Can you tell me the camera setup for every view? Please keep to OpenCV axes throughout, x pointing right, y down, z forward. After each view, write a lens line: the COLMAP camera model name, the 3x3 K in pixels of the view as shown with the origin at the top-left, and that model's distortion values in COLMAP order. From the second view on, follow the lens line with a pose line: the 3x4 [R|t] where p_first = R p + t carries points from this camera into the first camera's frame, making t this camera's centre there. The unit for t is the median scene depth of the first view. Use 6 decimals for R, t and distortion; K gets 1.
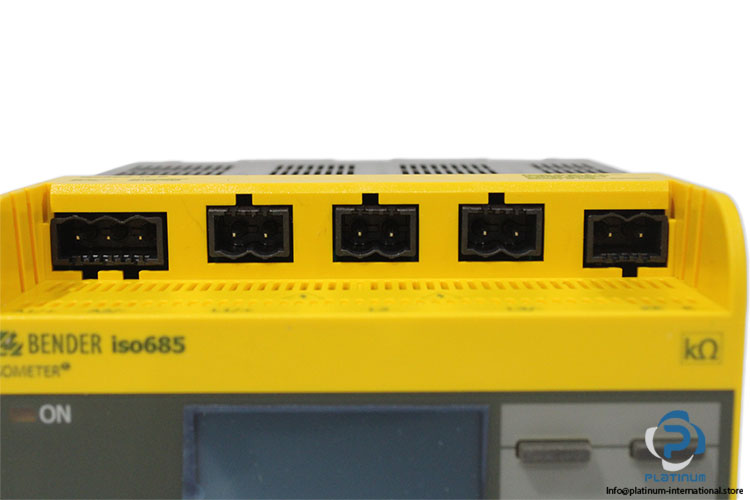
lens RADIAL K [[1155.8, 0, 374.2], [0, 1155.8, 250.7], [0, 0, 1]] dist [-0.041100, 0.000000]
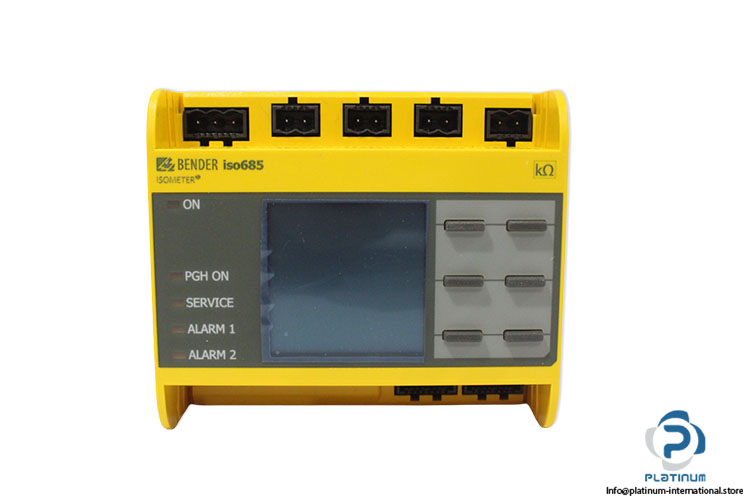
lens RADIAL K [[851.8, 0, 377.5], [0, 851.8, 250.6], [0, 0, 1]] dist [-0.111775, 0.000000]
pose [[0.999818, 0.004194, 0.018598, -0.006265], [-0.004240, 0.999988, 0.002419, 0.181738], [-0.018588, -0.002498, 0.999824, -0.298635]]
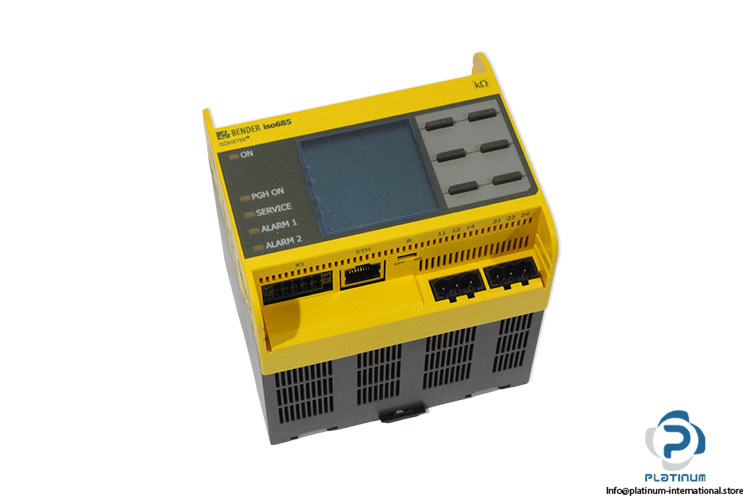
lens RADIAL K [[1446.0, 0, 374.9], [0, 1446.0, 249.8], [0, 0, 1]] dist [0.032783, 0.000000]
pose [[0.966221, -0.217745, 0.137853, -0.422400], [0.254365, 0.719812, -0.645887, 2.093468], [0.041410, 0.659134, 0.750884, -1.074434]]
